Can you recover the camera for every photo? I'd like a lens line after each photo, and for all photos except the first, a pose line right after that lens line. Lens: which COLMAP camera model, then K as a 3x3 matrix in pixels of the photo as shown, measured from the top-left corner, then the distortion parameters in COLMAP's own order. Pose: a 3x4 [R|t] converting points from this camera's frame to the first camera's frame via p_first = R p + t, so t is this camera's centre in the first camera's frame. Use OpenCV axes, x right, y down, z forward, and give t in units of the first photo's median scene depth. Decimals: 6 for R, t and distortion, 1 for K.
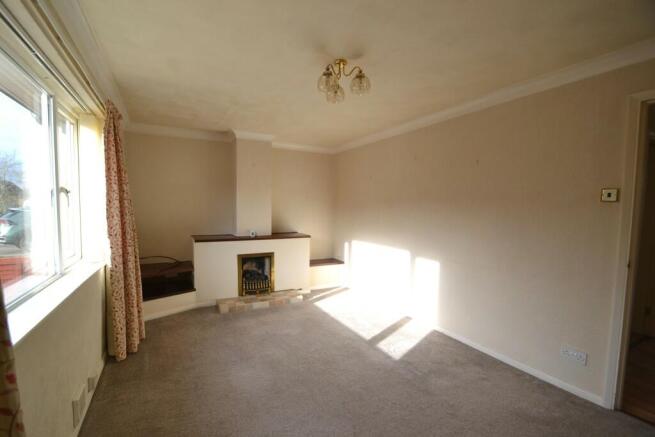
lens RADIAL K [[293.1, 0, 312.7], [0, 293.1, 227.1], [0, 0, 1]] dist [0.020135, -0.022741]
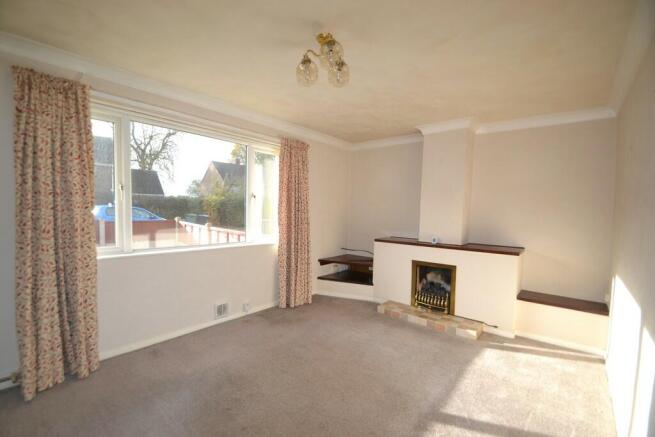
lens RADIAL K [[293.1, 0, 312.7], [0, 293.1, 227.1], [0, 0, 1]] dist [0.020135, -0.022741]
pose [[0.375133, 0.056483, -0.925249, 0.478478], [-0.087324, 0.995856, 0.025389, -0.007448], [0.922849, 0.071272, 0.378511, 0.339749]]
